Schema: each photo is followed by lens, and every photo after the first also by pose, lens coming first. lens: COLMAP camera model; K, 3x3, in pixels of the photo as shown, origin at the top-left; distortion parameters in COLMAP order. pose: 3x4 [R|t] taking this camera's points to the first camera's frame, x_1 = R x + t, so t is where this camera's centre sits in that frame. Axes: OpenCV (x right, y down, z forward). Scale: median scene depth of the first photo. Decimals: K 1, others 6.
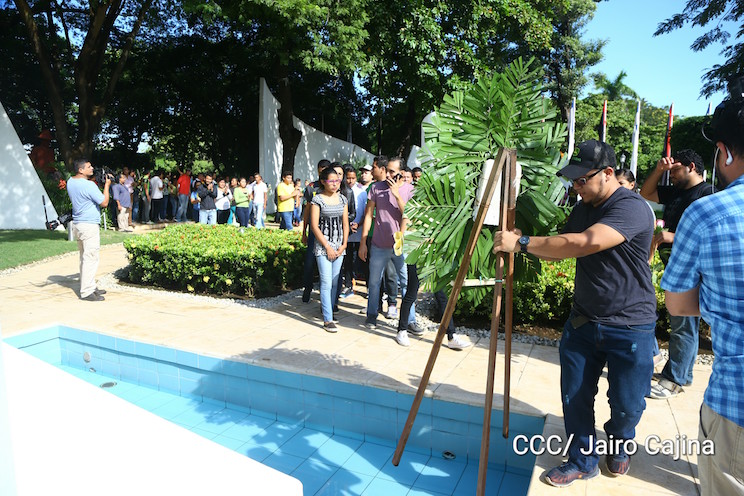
lens RADIAL K [[515.6, 0, 357.7], [0, 515.6, 237.5], [0, 0, 1]] dist [-0.117176, 0.093106]
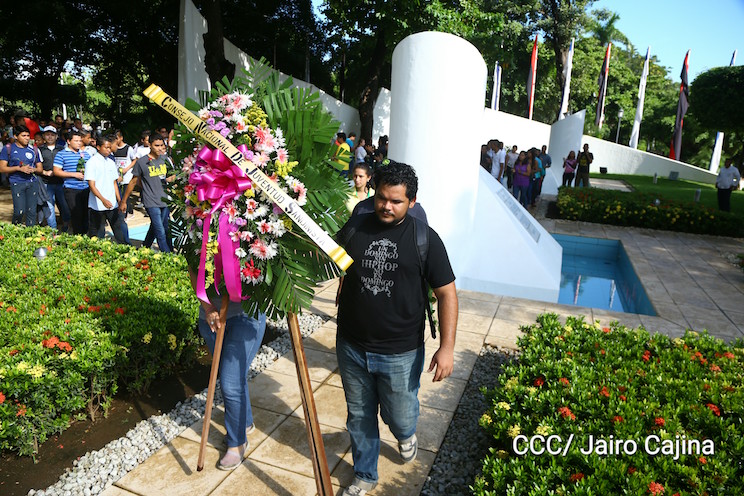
lens RADIAL K [[515.6, 0, 357.7], [0, 515.6, 237.5], [0, 0, 1]] dist [-0.117176, 0.093106]
pose [[0.997507, 0.020137, 0.067636, 0.017743], [-0.027629, 0.993355, 0.111727, -0.028265], [-0.064937, -0.113317, 0.991435, 0.146015]]
